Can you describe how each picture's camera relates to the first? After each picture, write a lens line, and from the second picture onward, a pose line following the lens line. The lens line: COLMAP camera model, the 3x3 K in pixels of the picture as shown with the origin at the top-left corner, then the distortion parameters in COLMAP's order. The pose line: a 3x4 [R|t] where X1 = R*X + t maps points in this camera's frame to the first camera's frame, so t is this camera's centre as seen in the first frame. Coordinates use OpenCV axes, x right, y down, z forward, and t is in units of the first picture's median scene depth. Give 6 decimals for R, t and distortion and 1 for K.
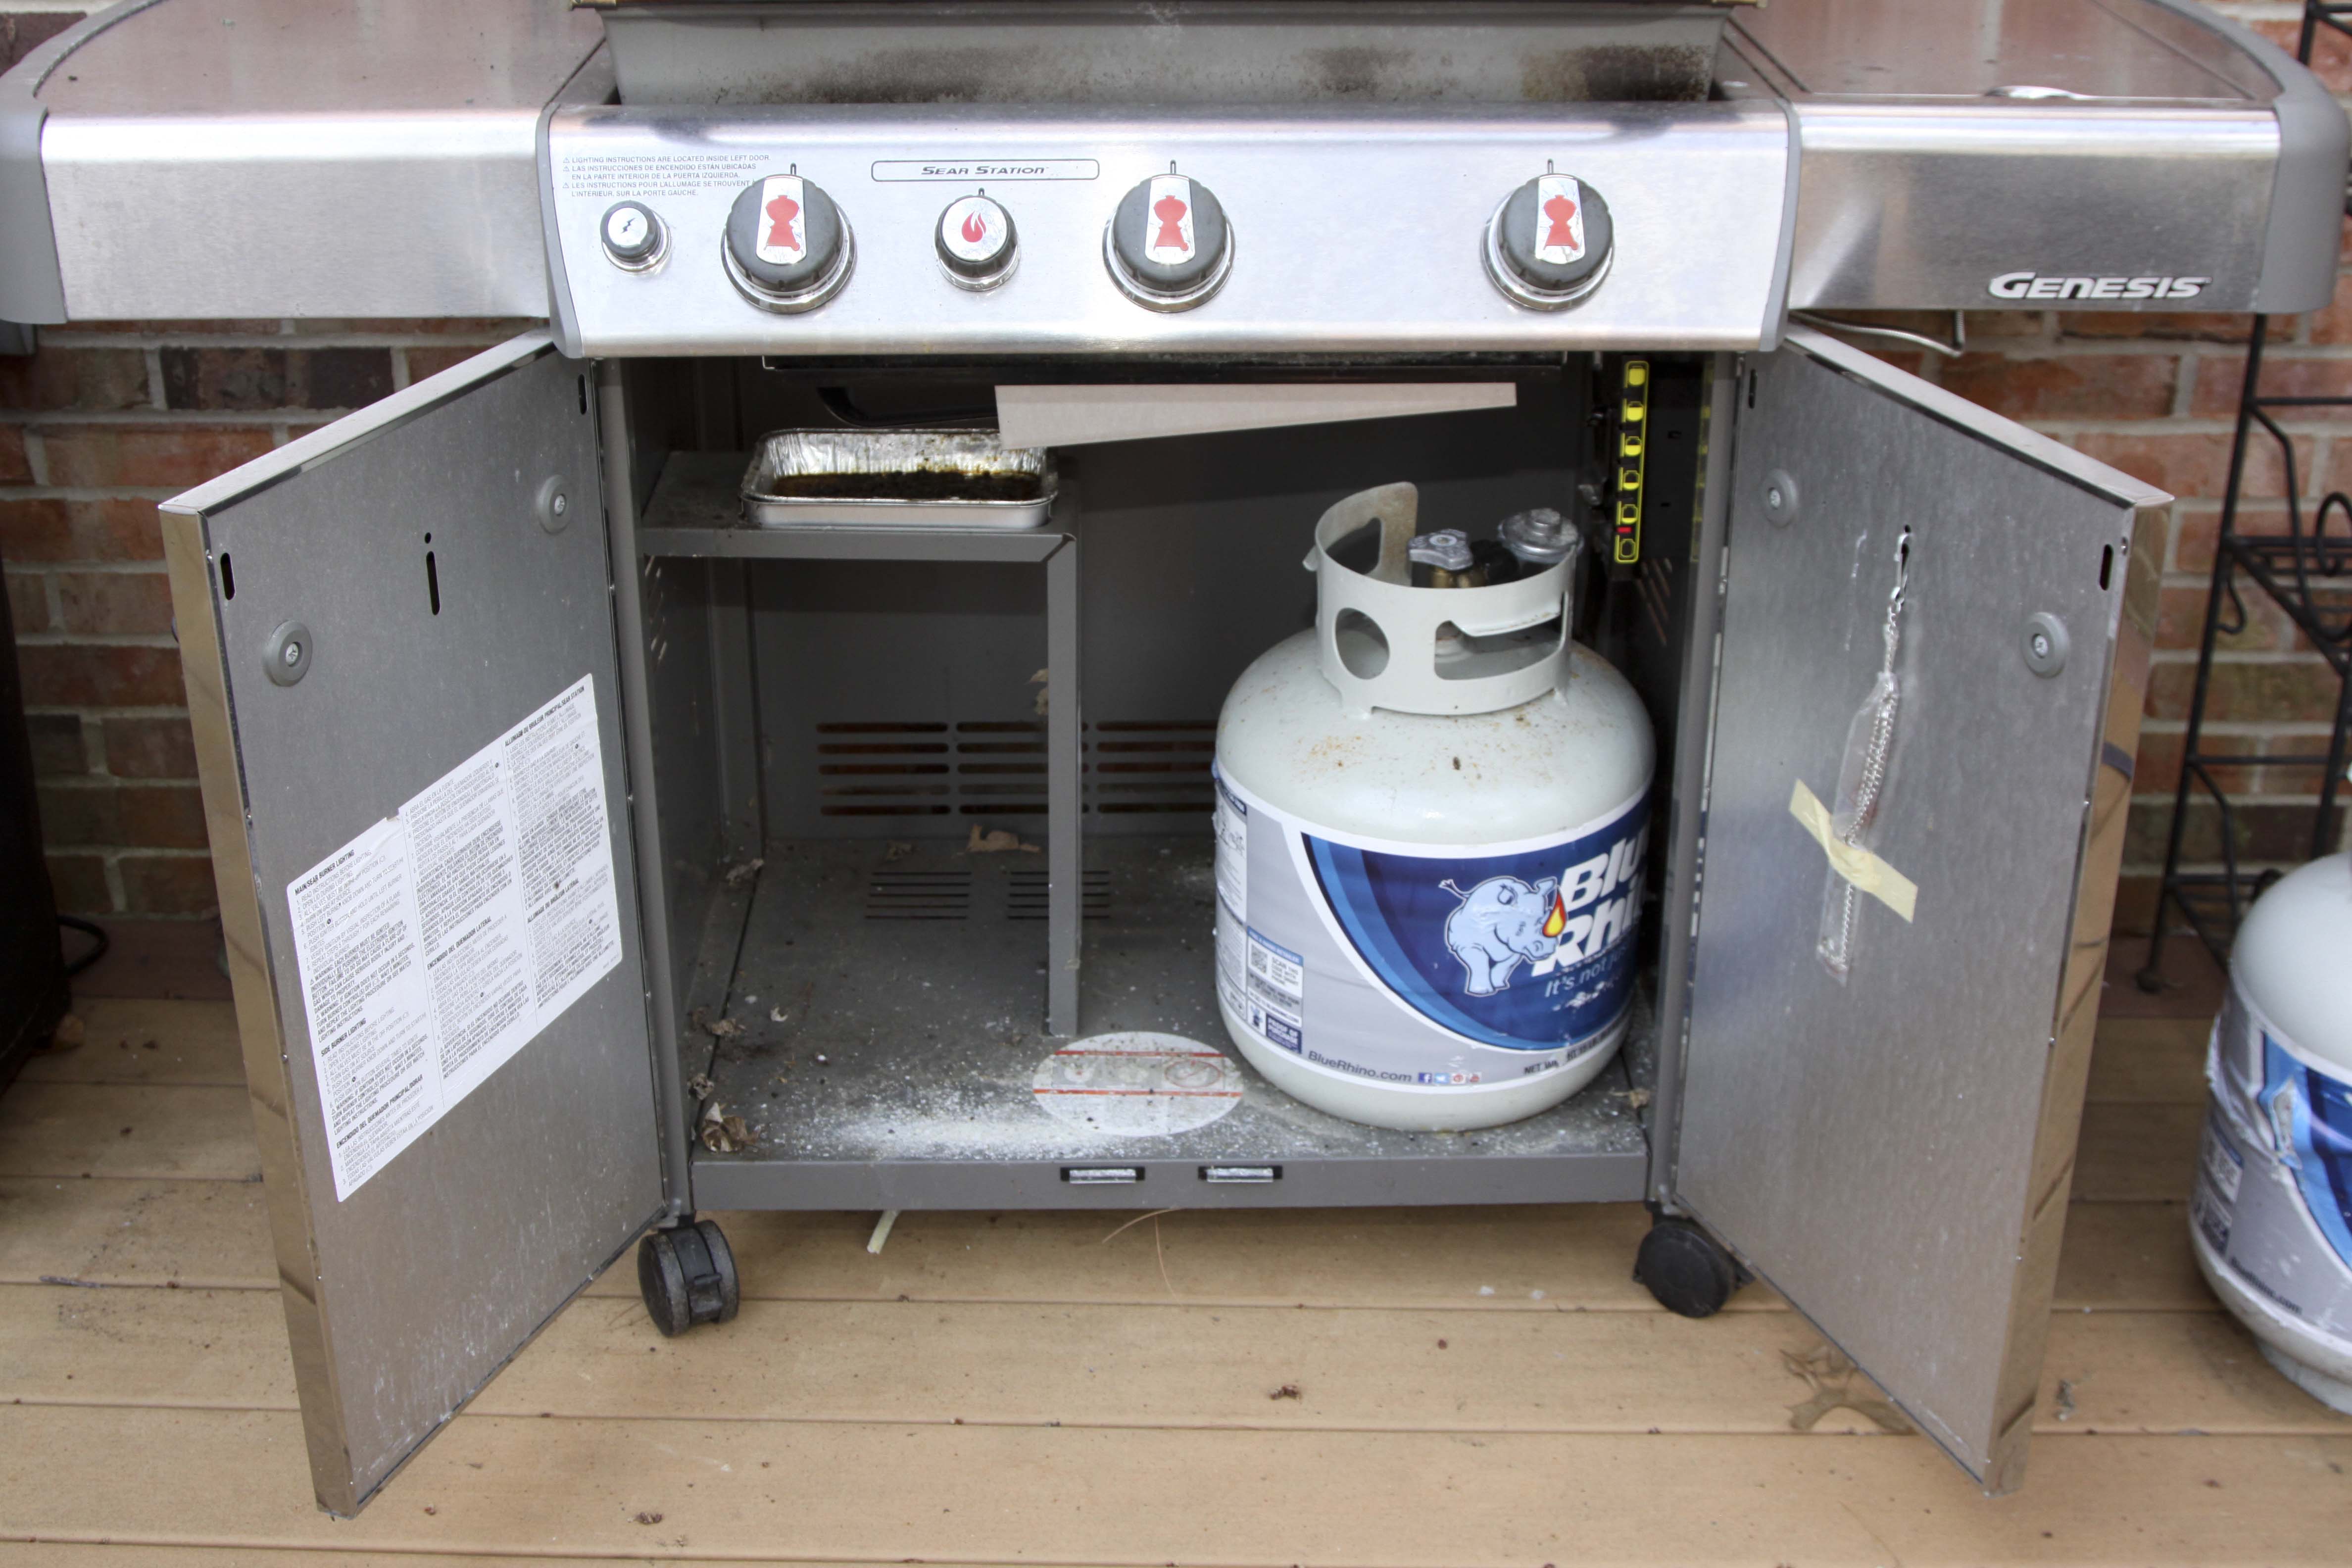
lens RADIAL K [[2815.6, 0, 1224.1], [0, 2815.6, 753.9], [0, 0, 1]] dist [-0.045235, 0.000000]
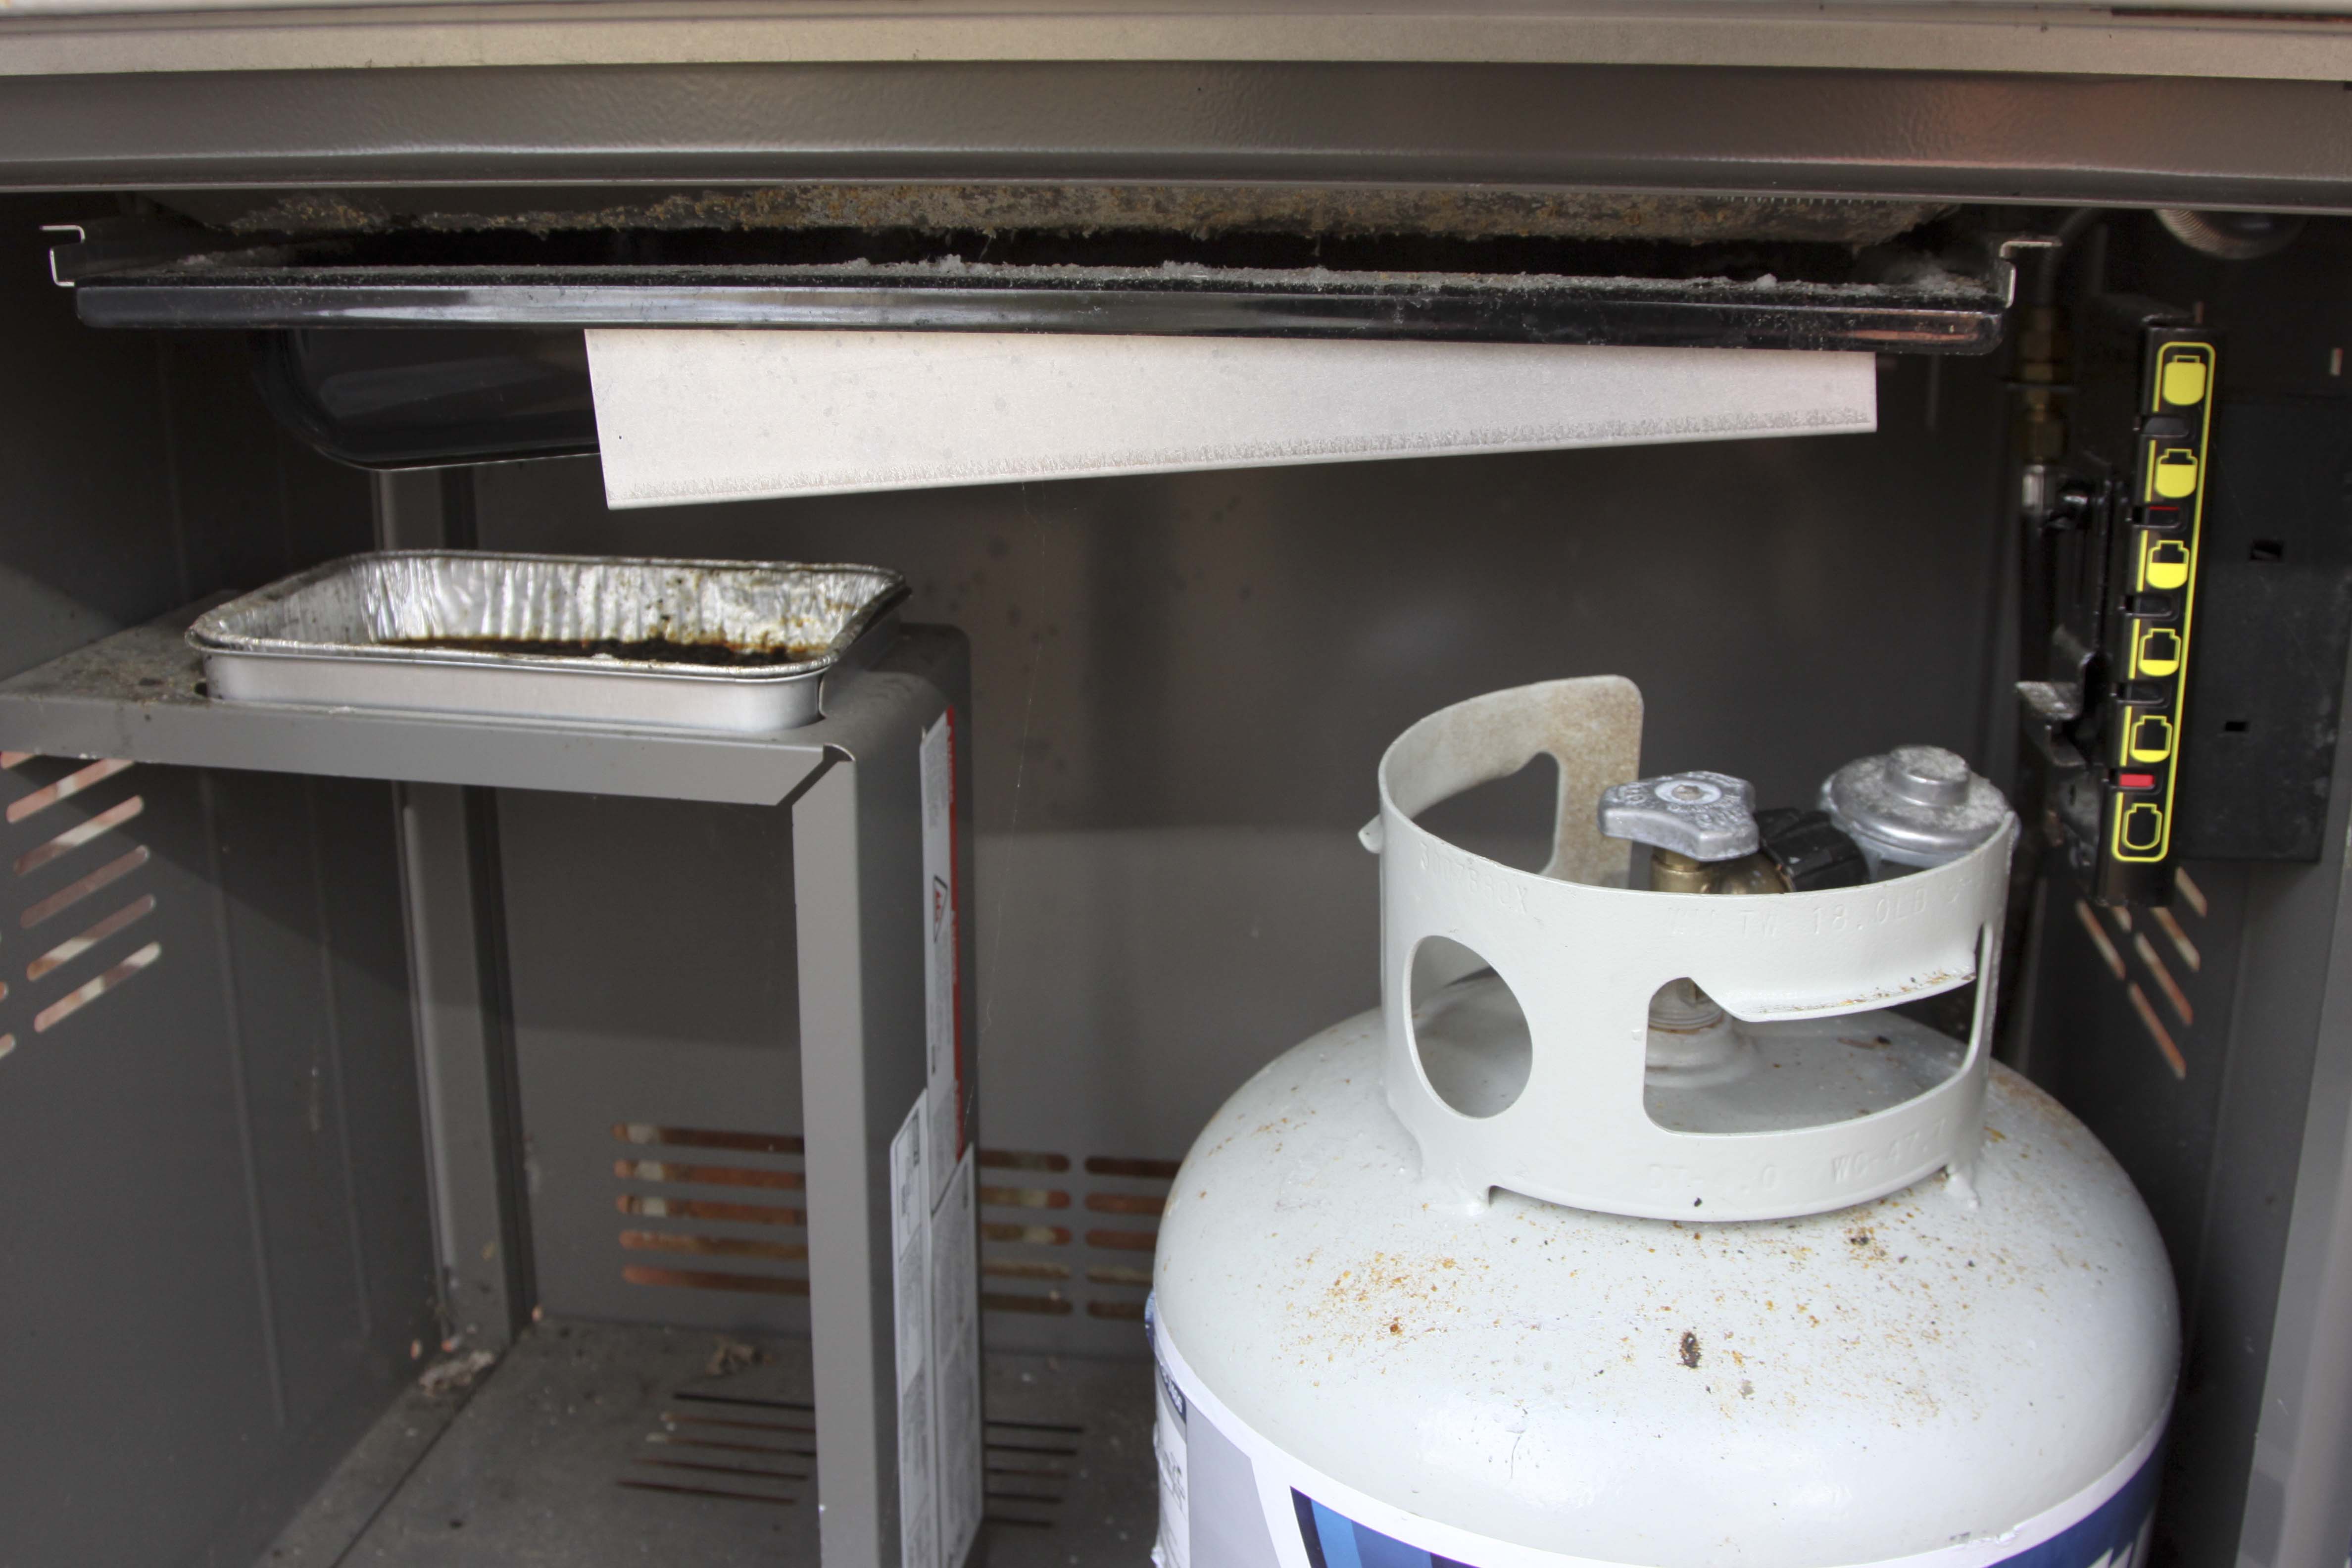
lens RADIAL K [[2425.5, 0, 1238.7], [0, 2425.5, 774.2], [0, 0, 1]] dist [-0.116549, 0.000000]
pose [[0.988190, 0.043789, -0.146845, 0.064743], [-0.065544, 0.986998, -0.146760, -0.021691], [0.138509, 0.154652, 0.978212, 0.641974]]
